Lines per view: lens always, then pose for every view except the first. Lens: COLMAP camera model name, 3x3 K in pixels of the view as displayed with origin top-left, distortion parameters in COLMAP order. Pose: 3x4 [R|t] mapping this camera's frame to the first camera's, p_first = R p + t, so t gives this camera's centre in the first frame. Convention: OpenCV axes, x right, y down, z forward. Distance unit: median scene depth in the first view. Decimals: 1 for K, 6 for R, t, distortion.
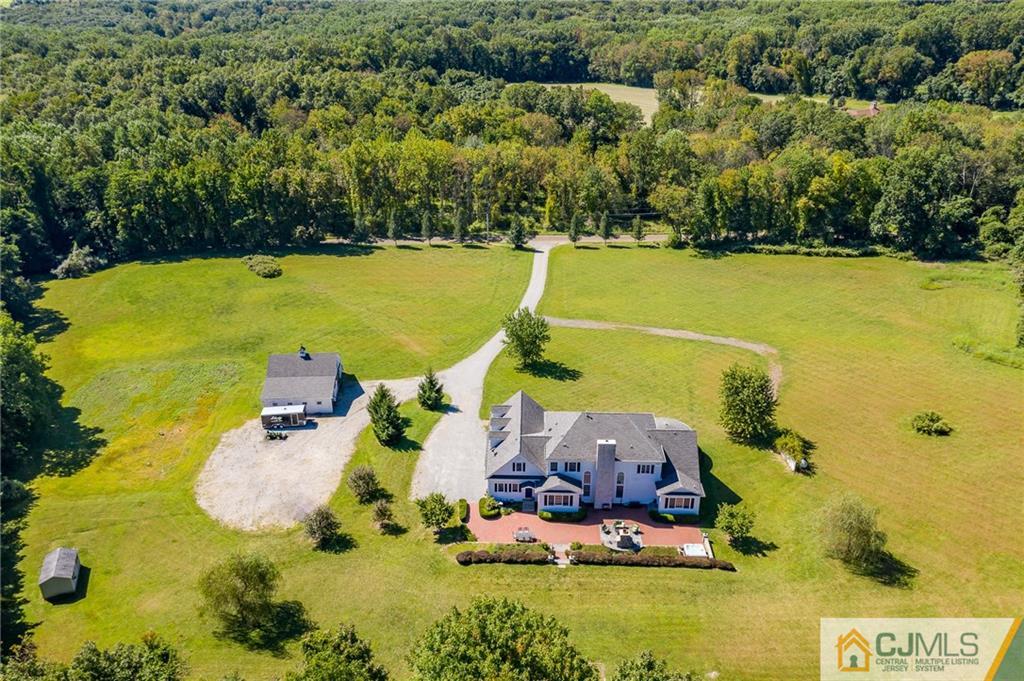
lens RADIAL K [[798.7, 0, 512.0], [0, 798.7, 340.5], [0, 0, 1]] dist [0.007853, 0.005747]
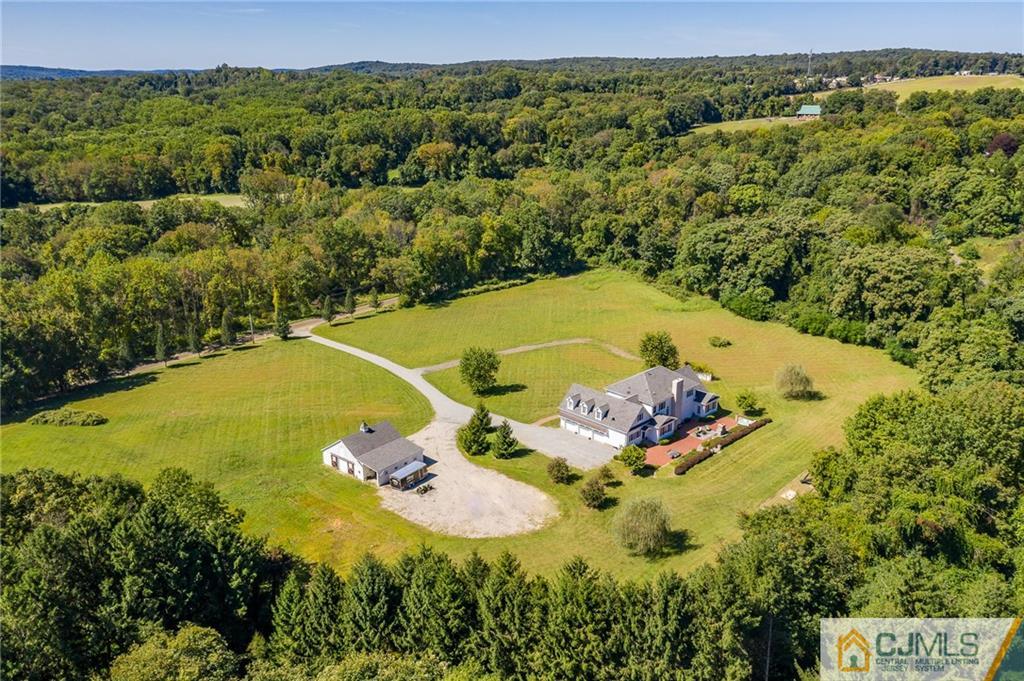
lens RADIAL K [[798.7, 0, 512.0], [0, 798.7, 340.5], [0, 0, 1]] dist [0.007853, 0.005747]
pose [[0.684096, -0.231971, 0.691522, -0.549480], [0.316089, 0.948713, 0.005551, -0.026479], [-0.657343, 0.214785, 0.722334, 0.042952]]
